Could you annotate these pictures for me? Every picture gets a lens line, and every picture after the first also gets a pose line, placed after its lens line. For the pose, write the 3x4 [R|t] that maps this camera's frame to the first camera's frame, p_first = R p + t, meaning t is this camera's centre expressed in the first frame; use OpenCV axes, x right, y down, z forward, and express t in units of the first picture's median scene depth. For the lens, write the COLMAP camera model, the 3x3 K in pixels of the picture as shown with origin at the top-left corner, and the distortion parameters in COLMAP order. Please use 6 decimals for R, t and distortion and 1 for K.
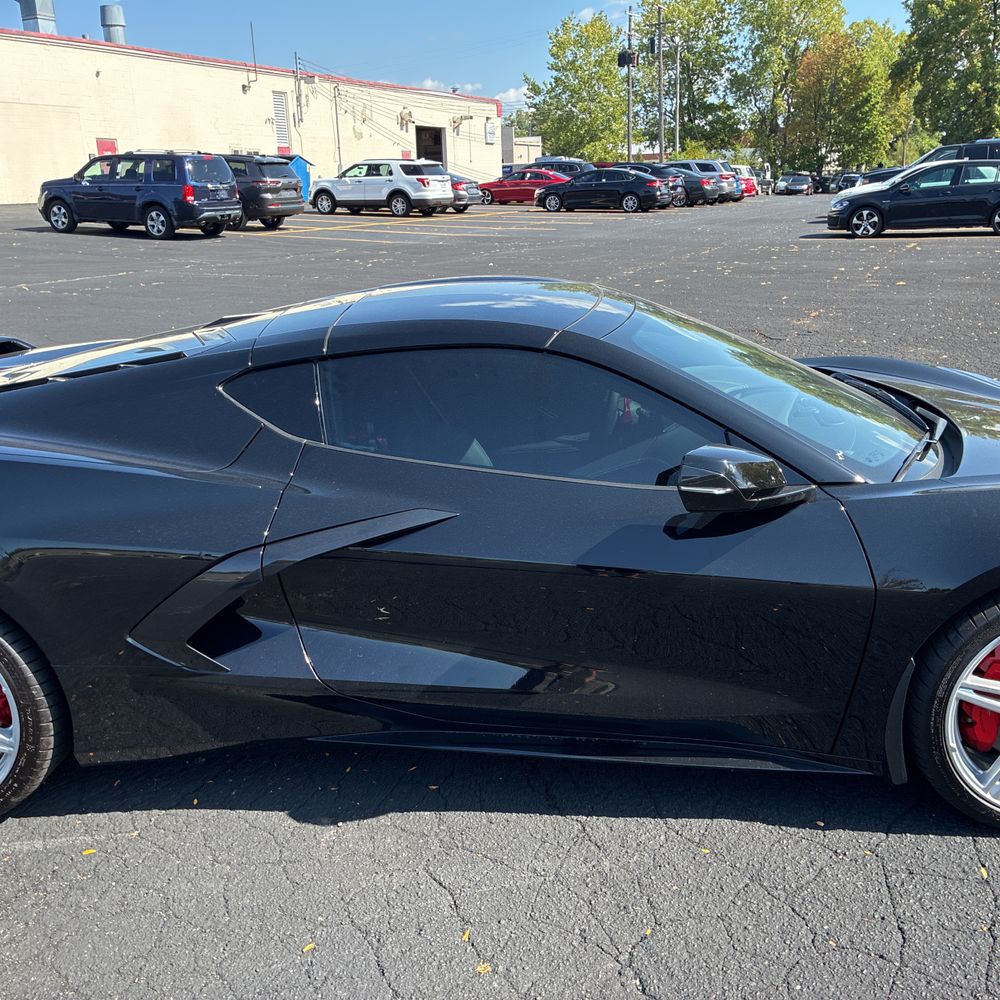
lens RADIAL K [[1005.0, 0, 498.4], [0, 1005.0, 502.6], [0, 0, 1]] dist [-0.004086, 0.046512]
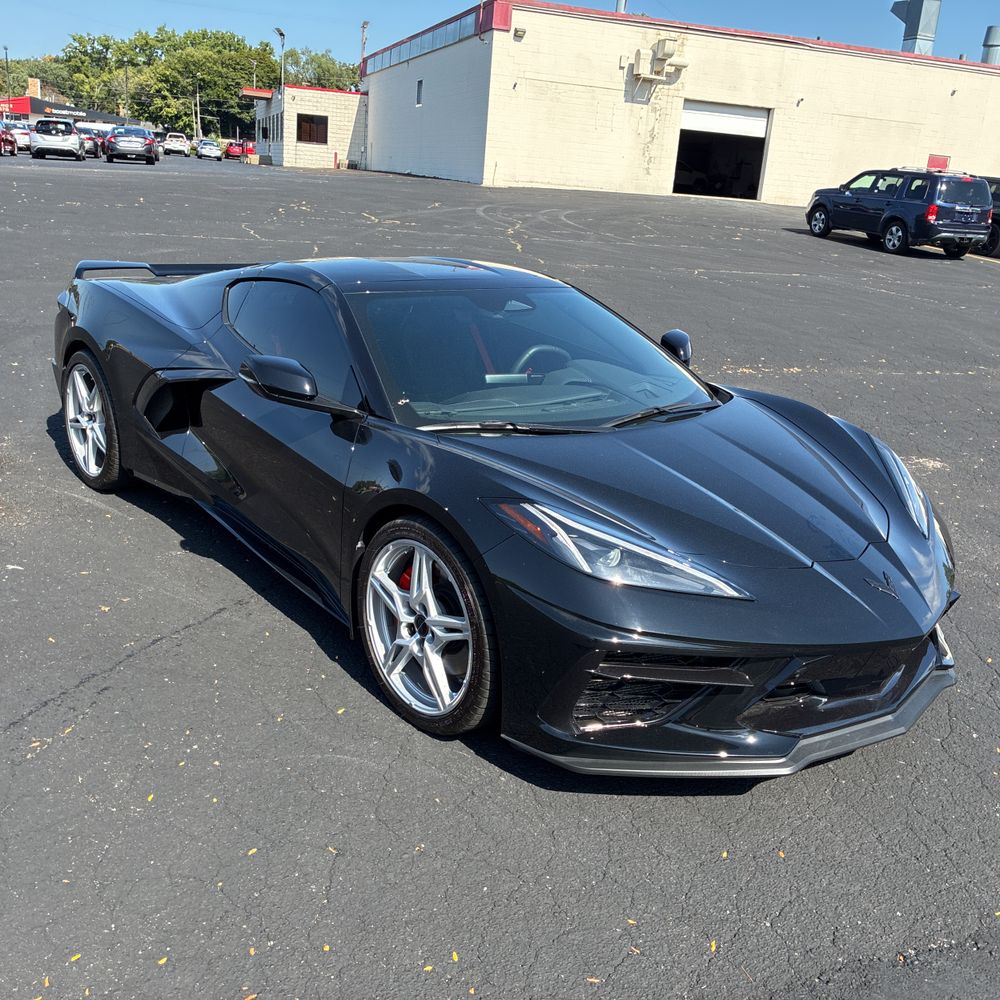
lens RADIAL K [[997.8, 0, 524.8], [0, 997.8, 500.6], [0, 0, 1]] dist [0.017250, 0.005369]
pose [[0.694085, 0.298845, -0.654933, 0.104900], [-0.307397, 0.945688, 0.105743, -0.008671], [0.650963, 0.127930, 0.748252, 0.007892]]
